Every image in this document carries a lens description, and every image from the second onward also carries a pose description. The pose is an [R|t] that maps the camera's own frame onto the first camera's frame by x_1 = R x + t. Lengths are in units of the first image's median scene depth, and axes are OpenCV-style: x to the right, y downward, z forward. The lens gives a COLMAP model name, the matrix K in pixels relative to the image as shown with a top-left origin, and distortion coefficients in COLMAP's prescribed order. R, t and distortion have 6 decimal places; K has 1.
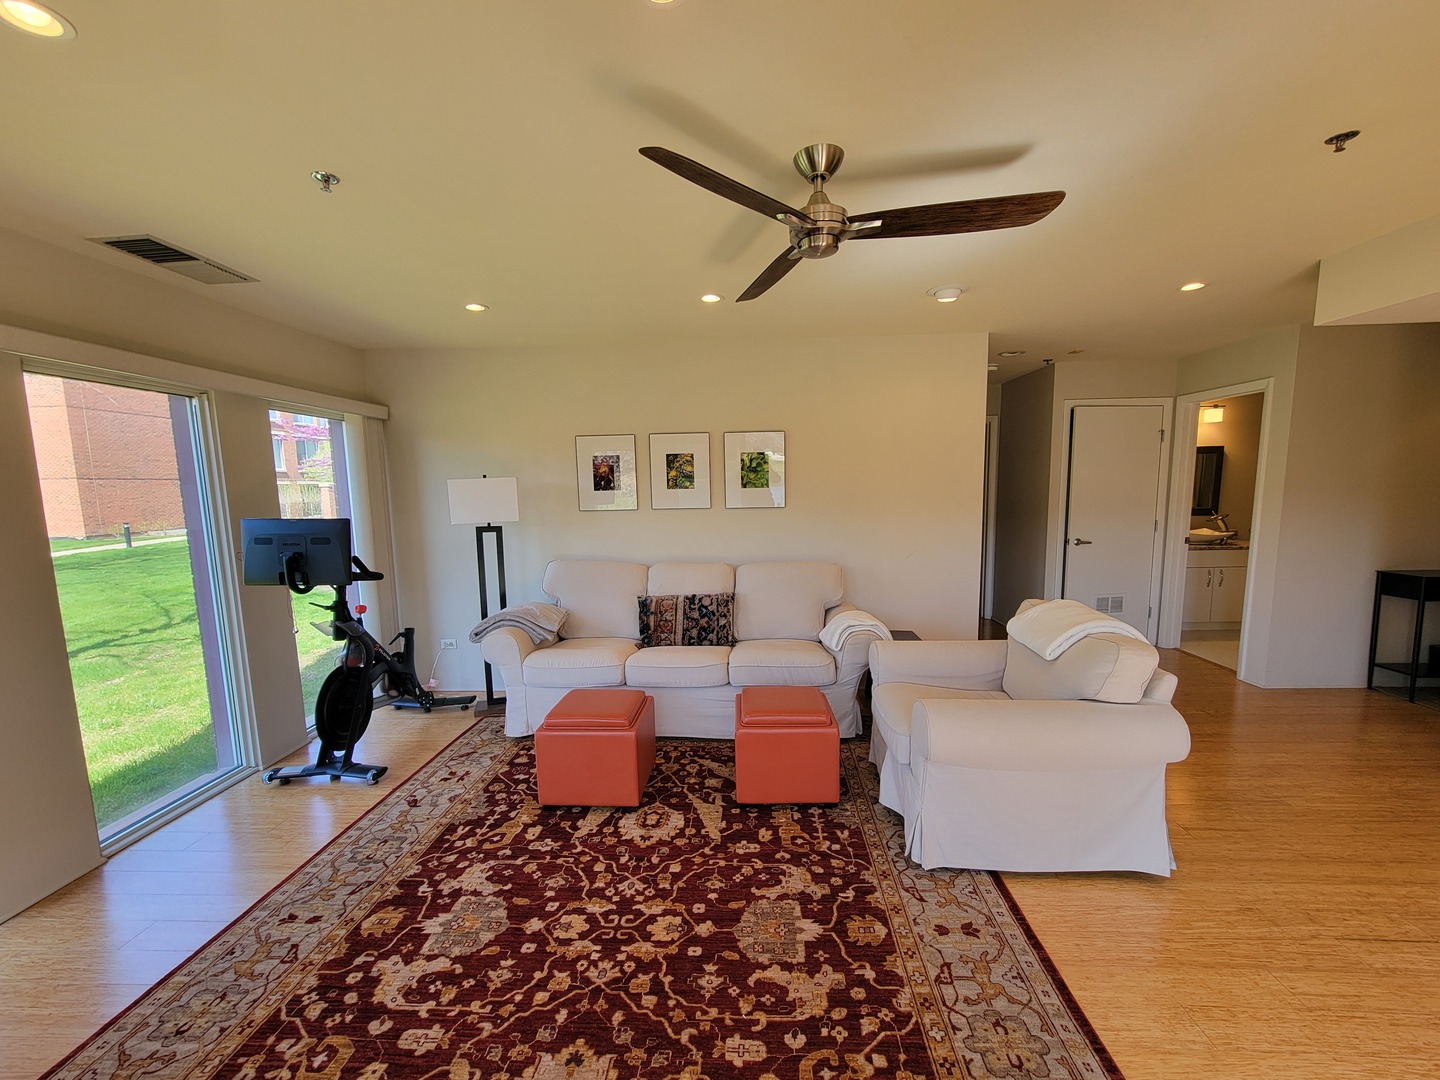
lens RADIAL K [[589.5, 0, 723.6], [0, 589.5, 558.7], [0, 0, 1]] dist [-0.013673, 0.007722]
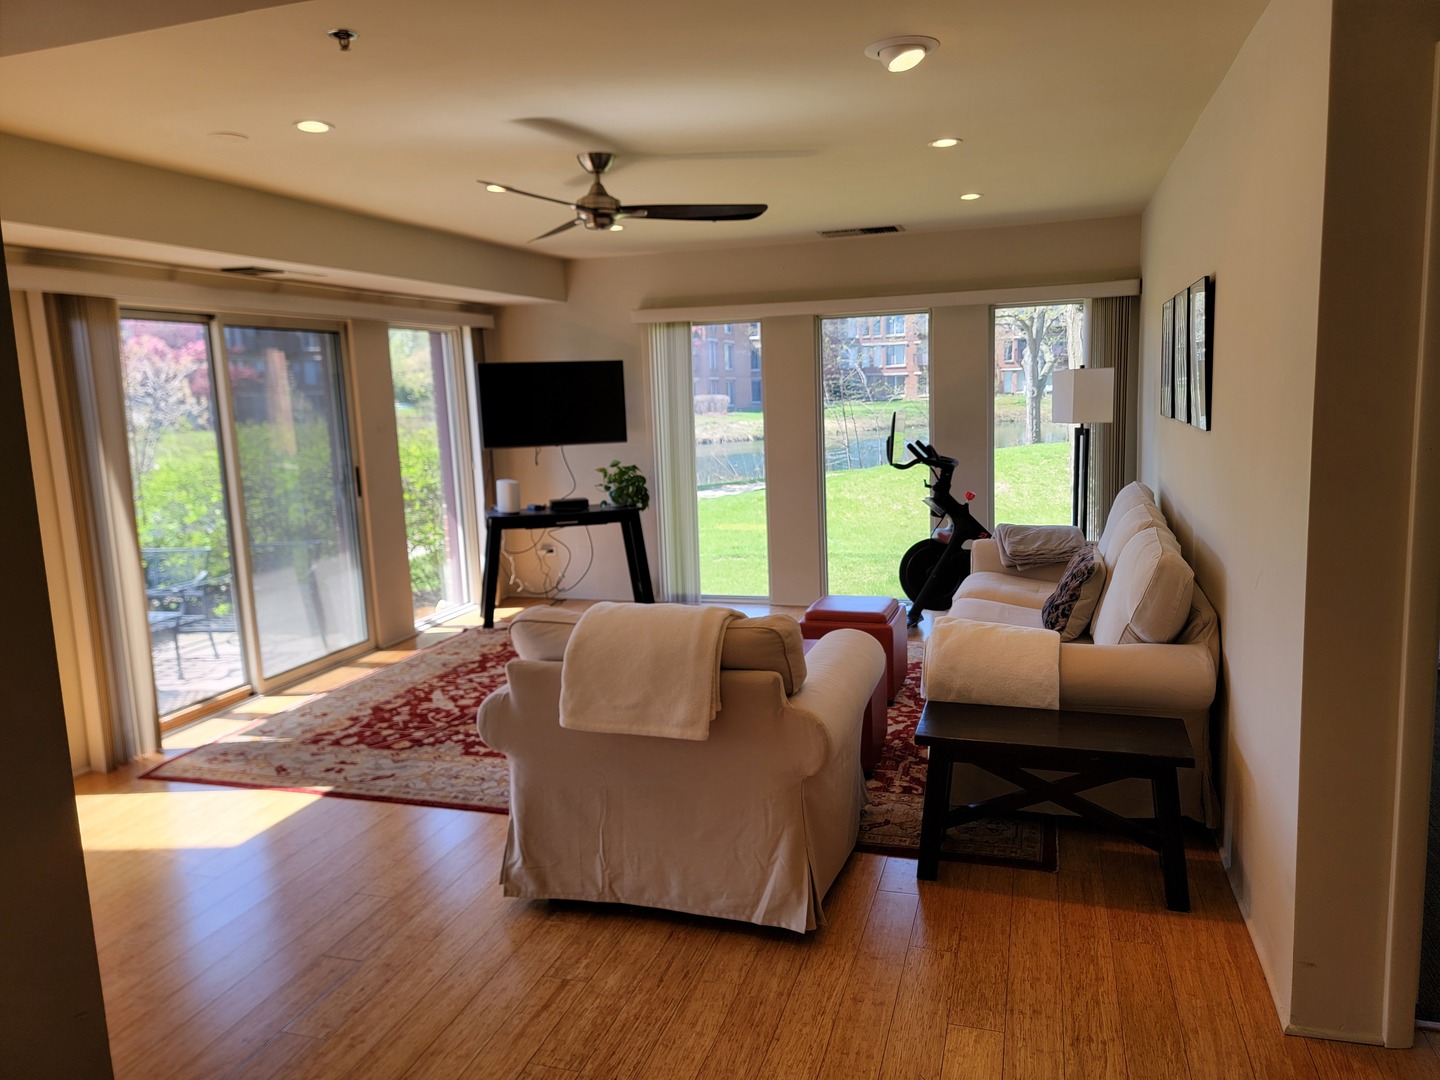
lens RADIAL K [[1001.1, 0, 740.1], [0, 1001.1, 527.7], [0, 0, 1]] dist [0.068954, -0.058990]
pose [[-0.244037, 0.162193, -0.956106, 1.928221], [-0.080476, 0.979127, 0.186639, -0.255282], [0.966421, 0.122490, -0.225890, 1.555578]]
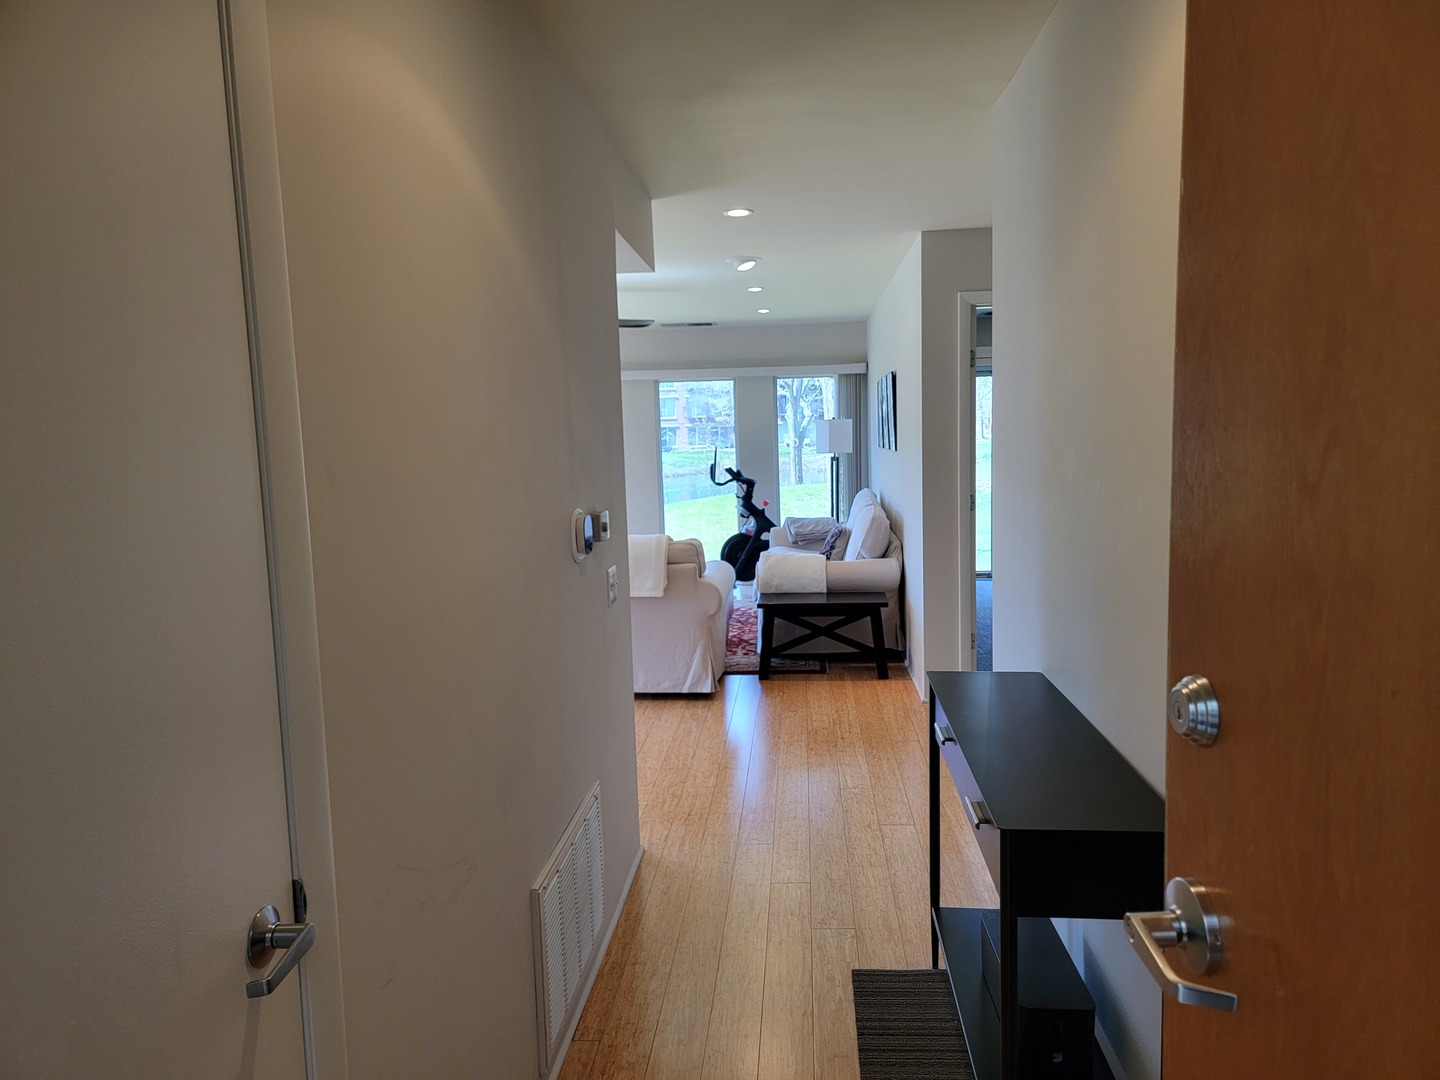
lens RADIAL K [[1001.6, 0, 732.2], [0, 1001.6, 545.4], [0, 0, 1]] dist [0.075436, -0.071449]
pose [[-0.025780, 0.132361, -0.990866, 3.254034], [-0.093821, 0.986500, 0.134218, -0.245832], [0.995255, 0.096424, -0.013014, 1.463429]]
